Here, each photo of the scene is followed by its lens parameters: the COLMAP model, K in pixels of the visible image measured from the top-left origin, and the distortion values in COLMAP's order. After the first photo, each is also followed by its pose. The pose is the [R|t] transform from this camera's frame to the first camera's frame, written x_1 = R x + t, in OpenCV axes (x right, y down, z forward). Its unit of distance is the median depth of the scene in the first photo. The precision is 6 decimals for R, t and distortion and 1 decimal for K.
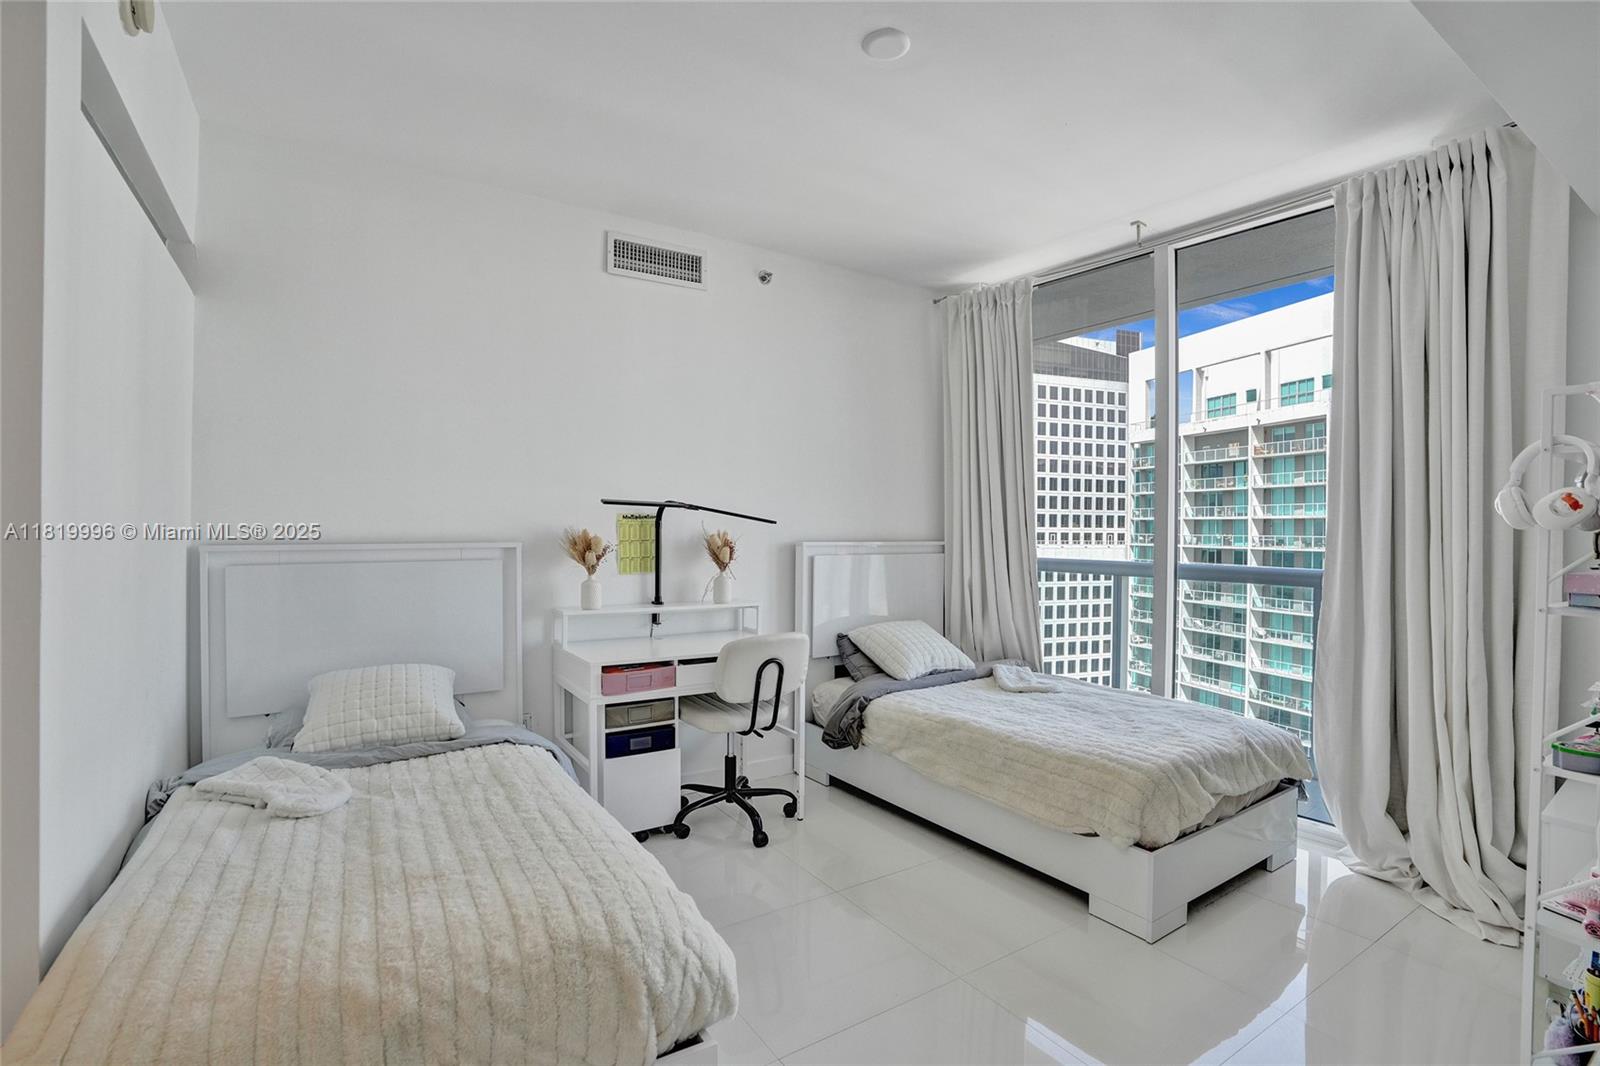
lens RADIAL K [[770.8, 0, 801.6], [0, 770.8, 528.4], [0, 0, 1]] dist [-0.020661, 0.000042]
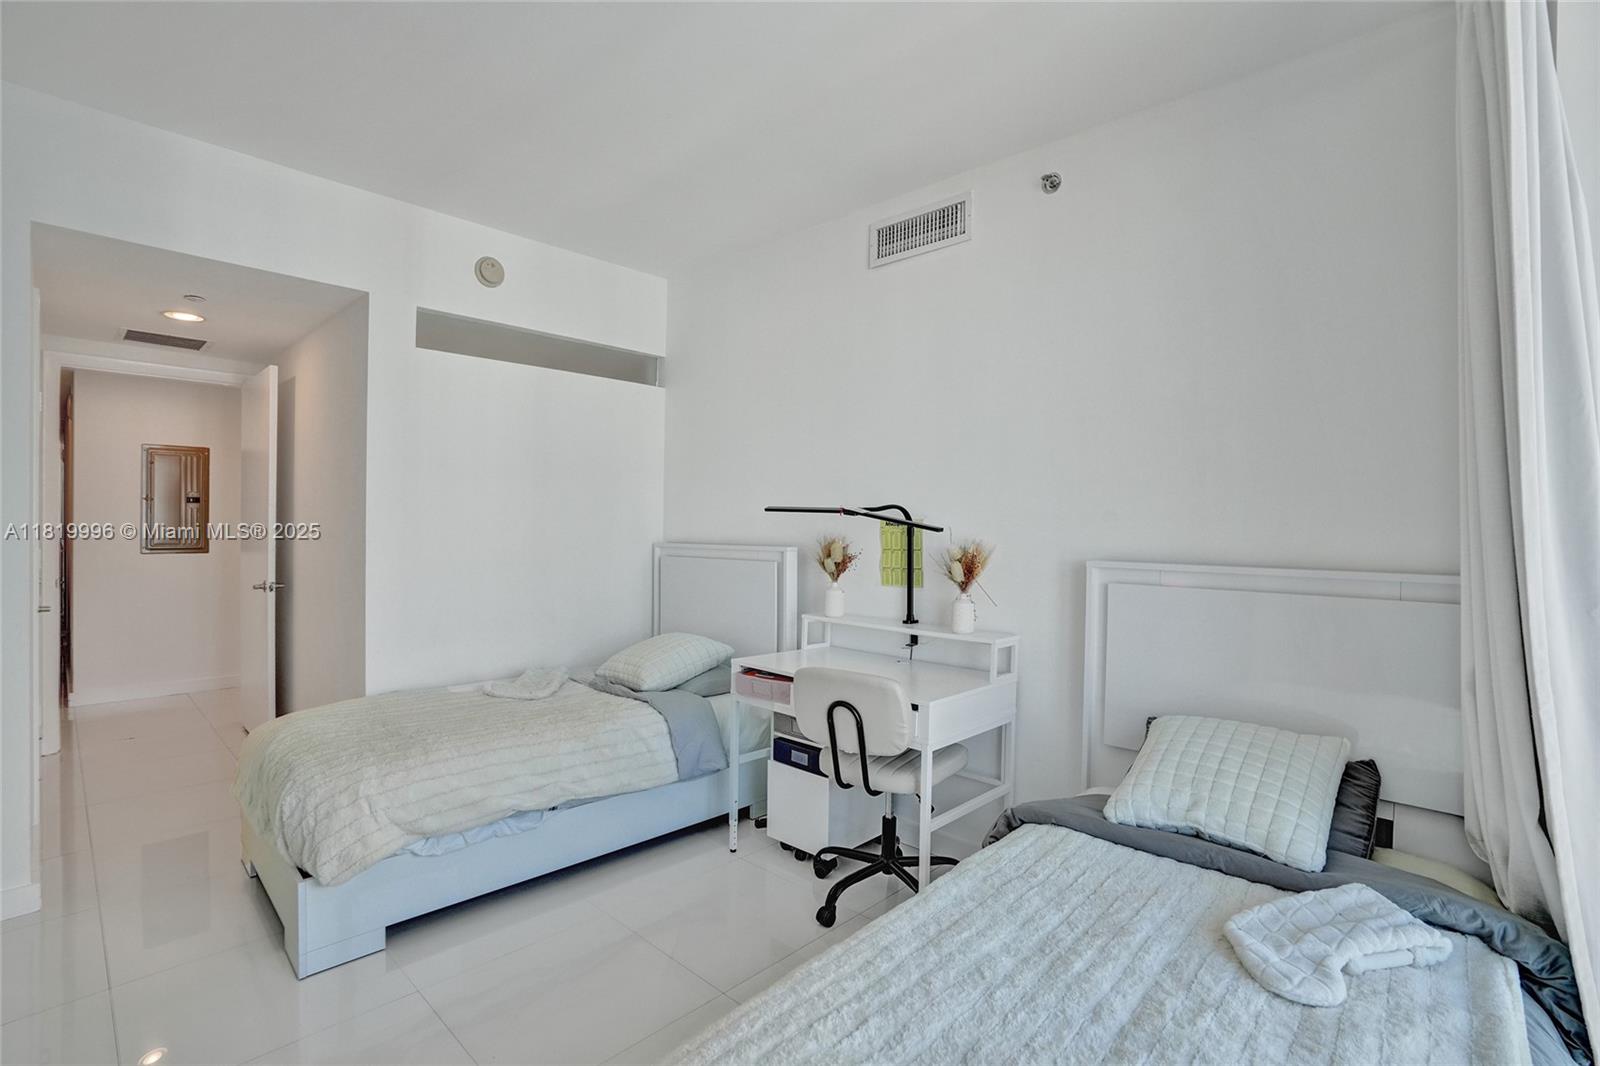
lens RADIAL K [[762.2, 0, 797.8], [0, 762.2, 529.9], [0, 0, 1]] dist [-0.018307, 0.000634]
pose [[0.225266, 0.001463, -0.974296, 0.647006], [-0.012576, 0.999920, -0.001406, -0.005158], [0.974216, 0.012569, 0.225266, 0.700188]]
